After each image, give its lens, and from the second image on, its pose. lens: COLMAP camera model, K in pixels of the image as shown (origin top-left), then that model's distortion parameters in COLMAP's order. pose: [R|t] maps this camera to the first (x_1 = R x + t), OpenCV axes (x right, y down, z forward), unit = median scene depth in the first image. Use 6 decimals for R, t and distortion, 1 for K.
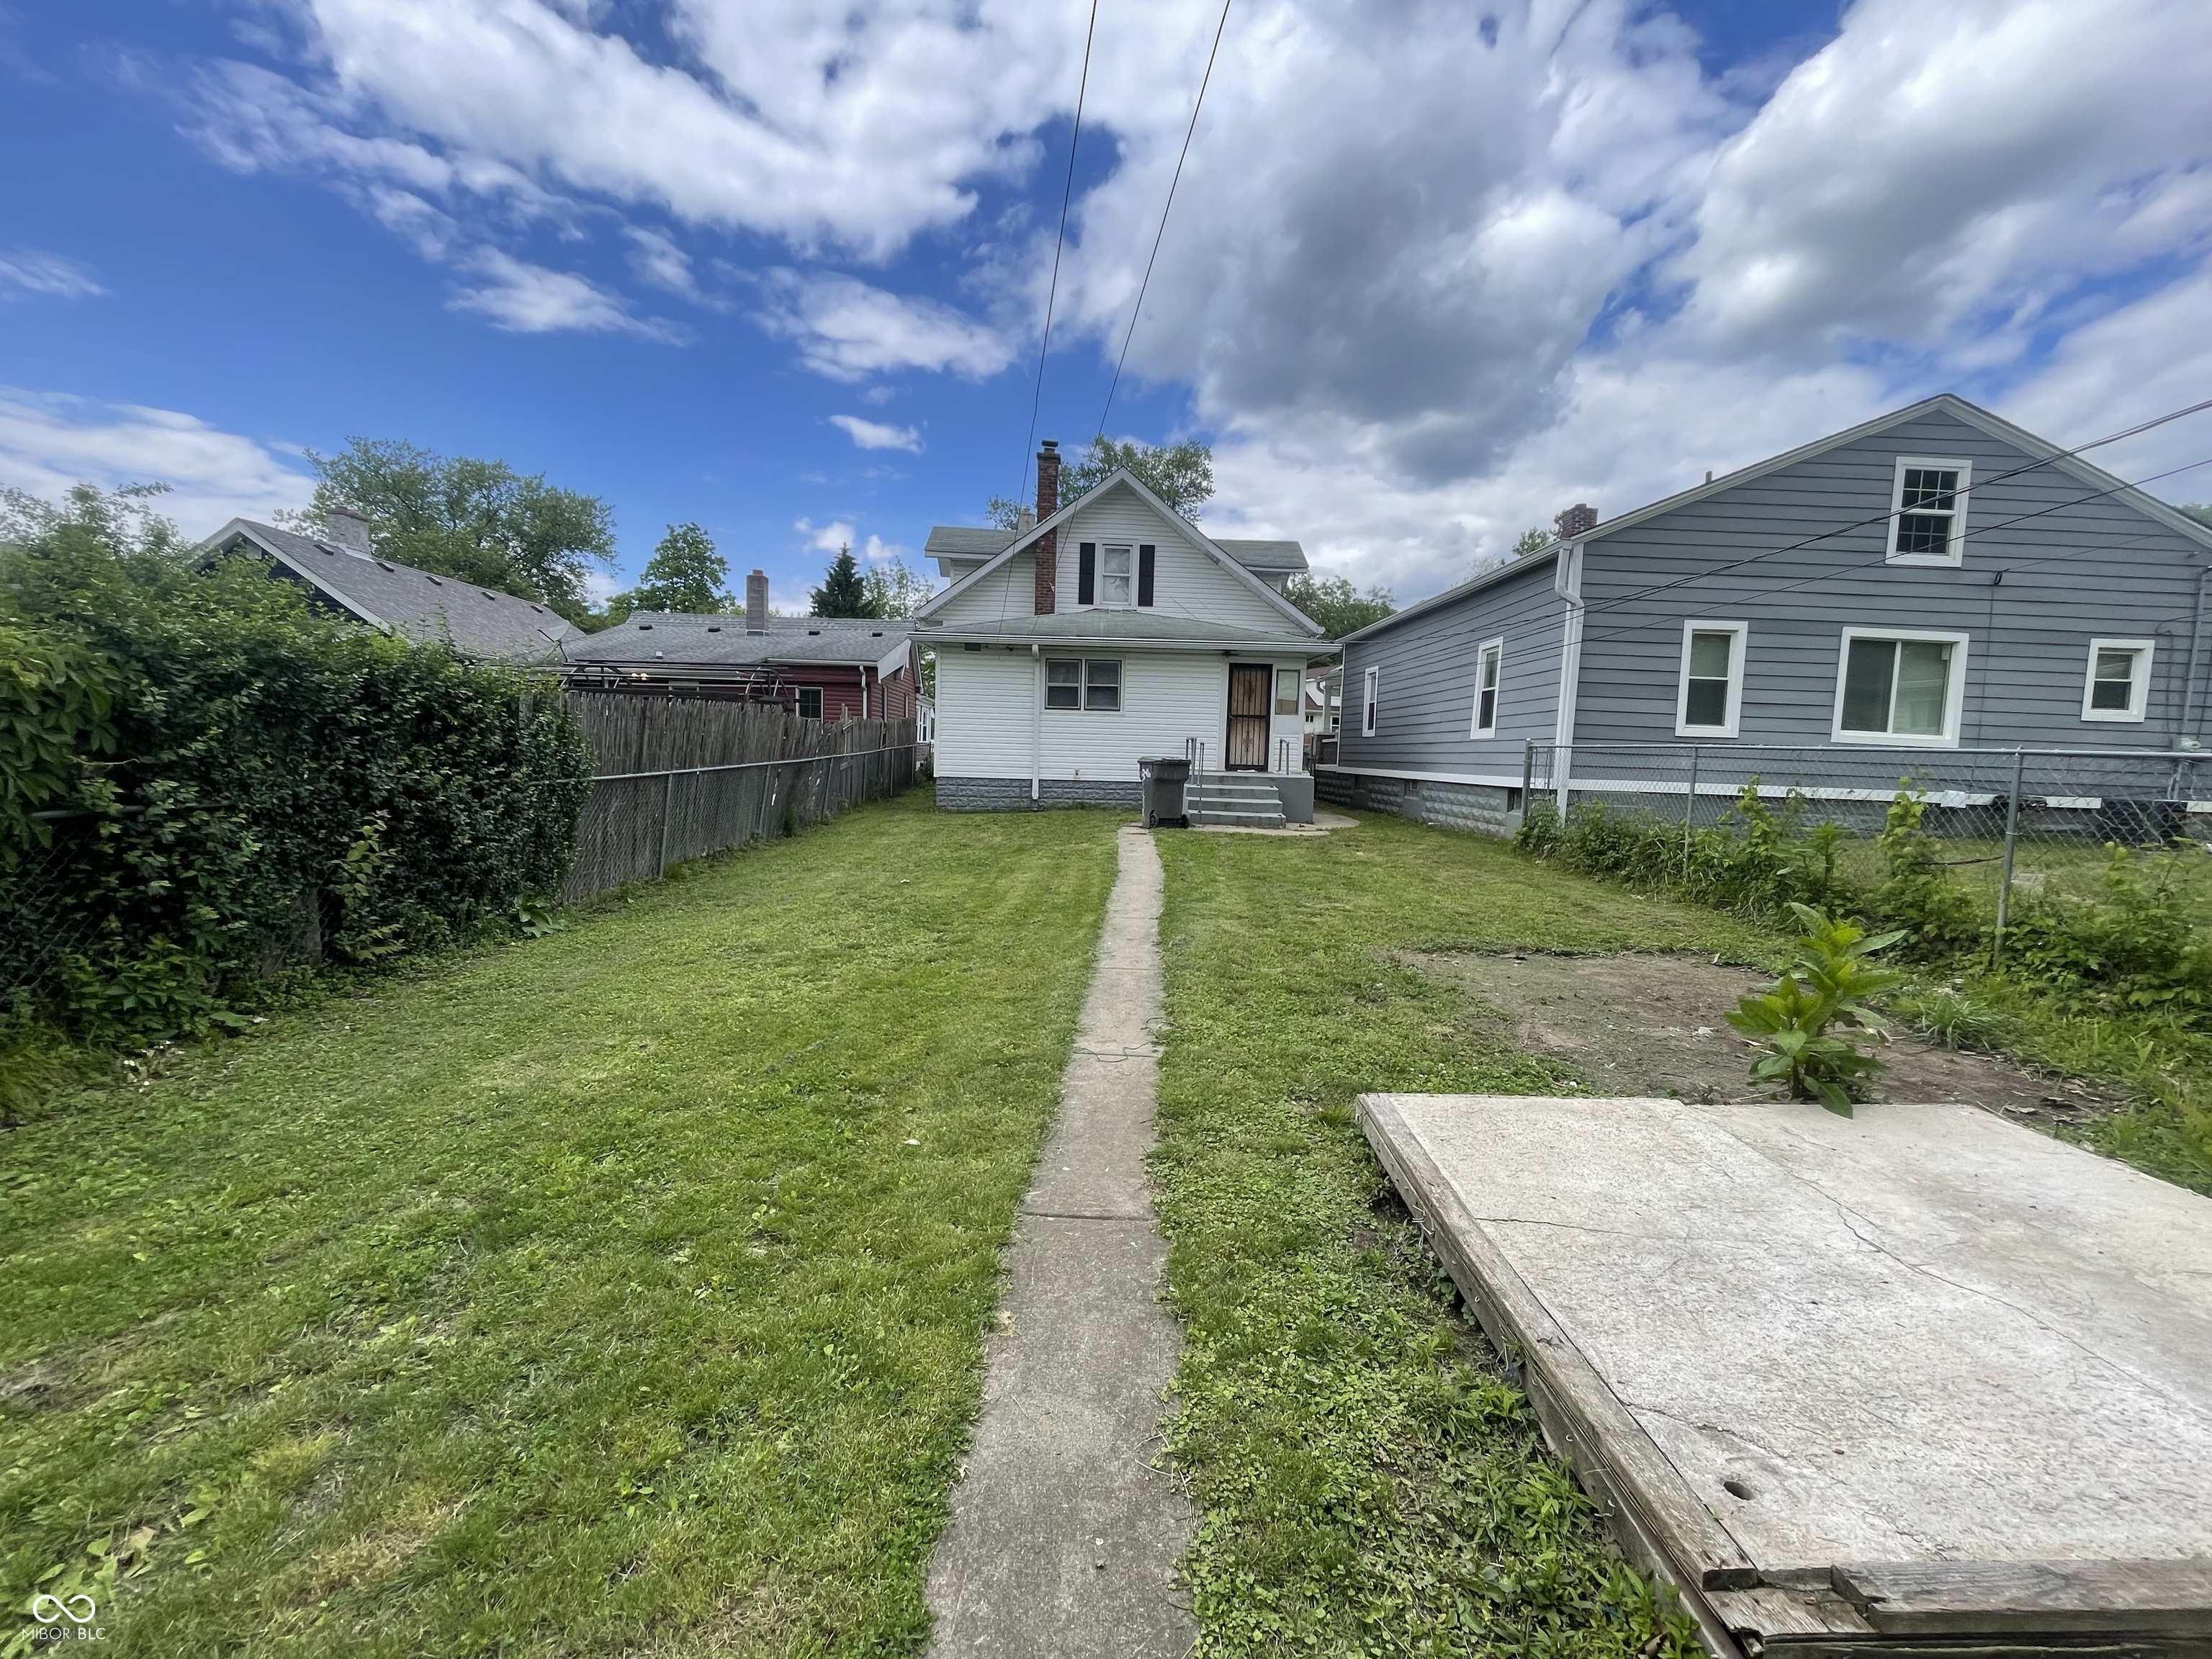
lens RADIAL K [[898.6, 0, 1106.2], [0, 898.6, 830.0], [0, 0, 1]] dist [-0.002363, -0.000165]
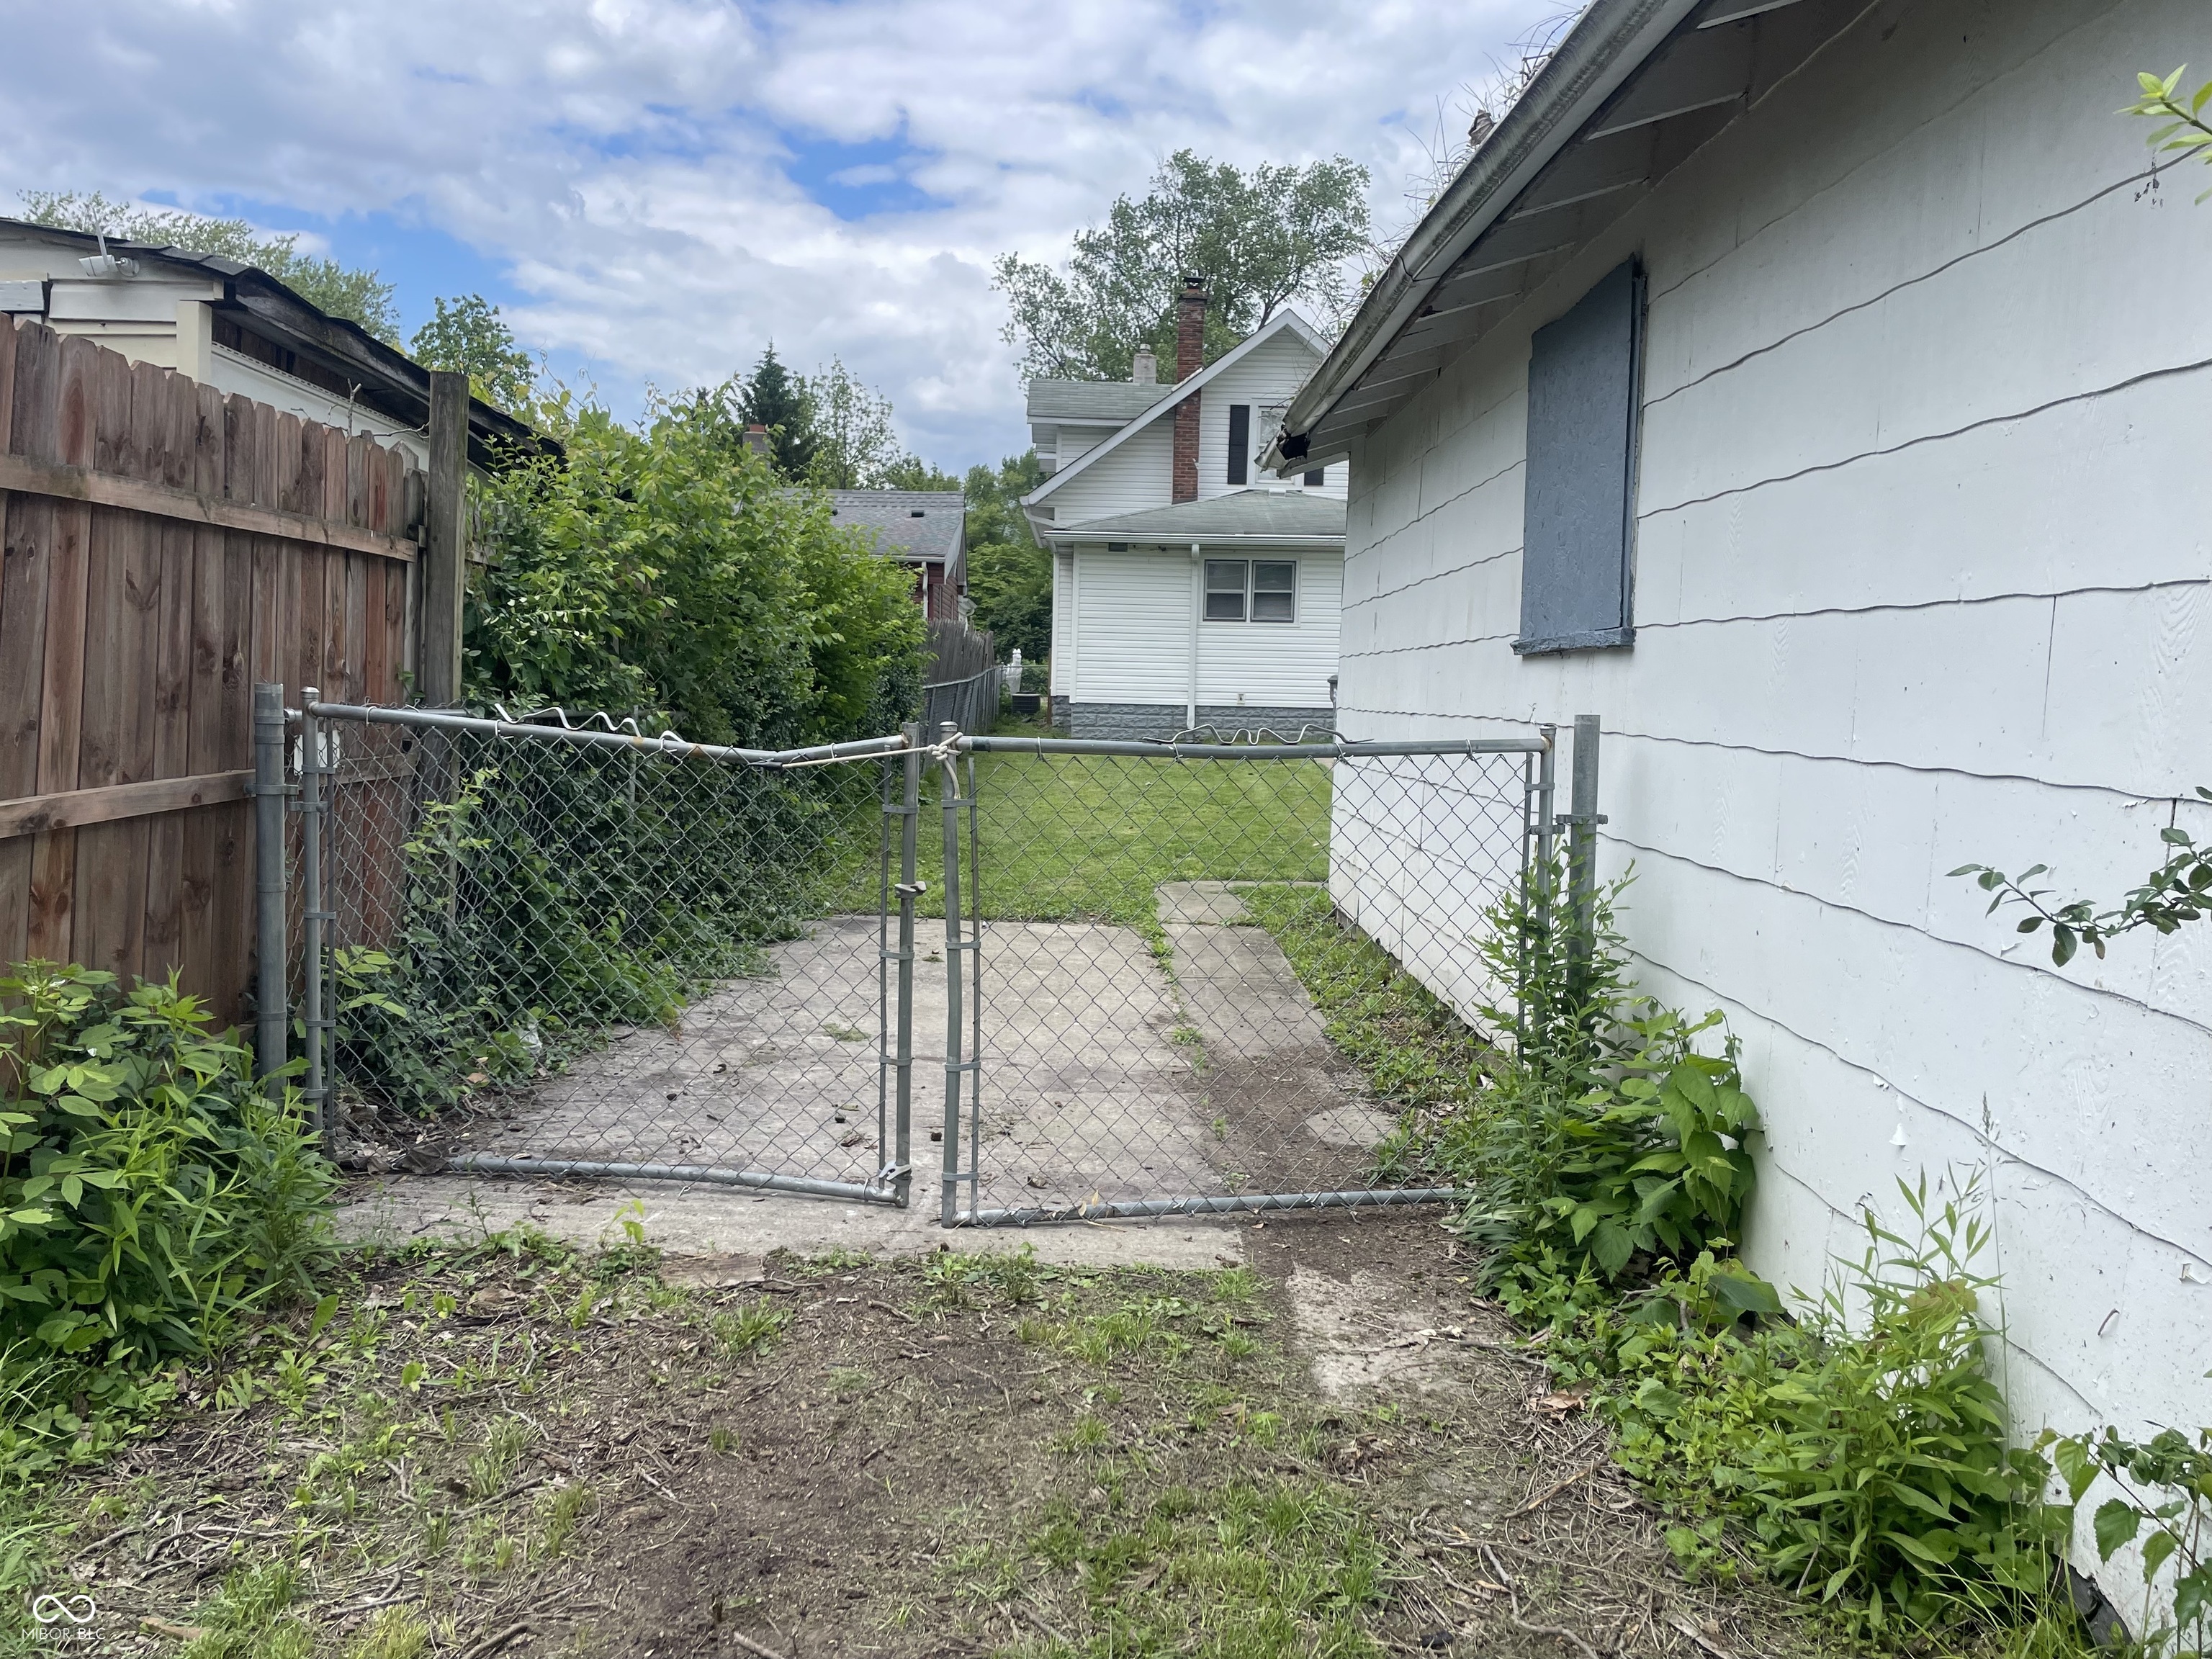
lens RADIAL K [[1695.6, 0, 1107.1], [0, 1695.6, 832.0], [0, 0, 1]] dist [0.064566, 0.001441]
pose [[0.999628, -0.003999, -0.026976, -0.099385], [0.003916, 0.999987, -0.003128, 0.056494], [0.026988, 0.003021, 0.999631, -0.494231]]
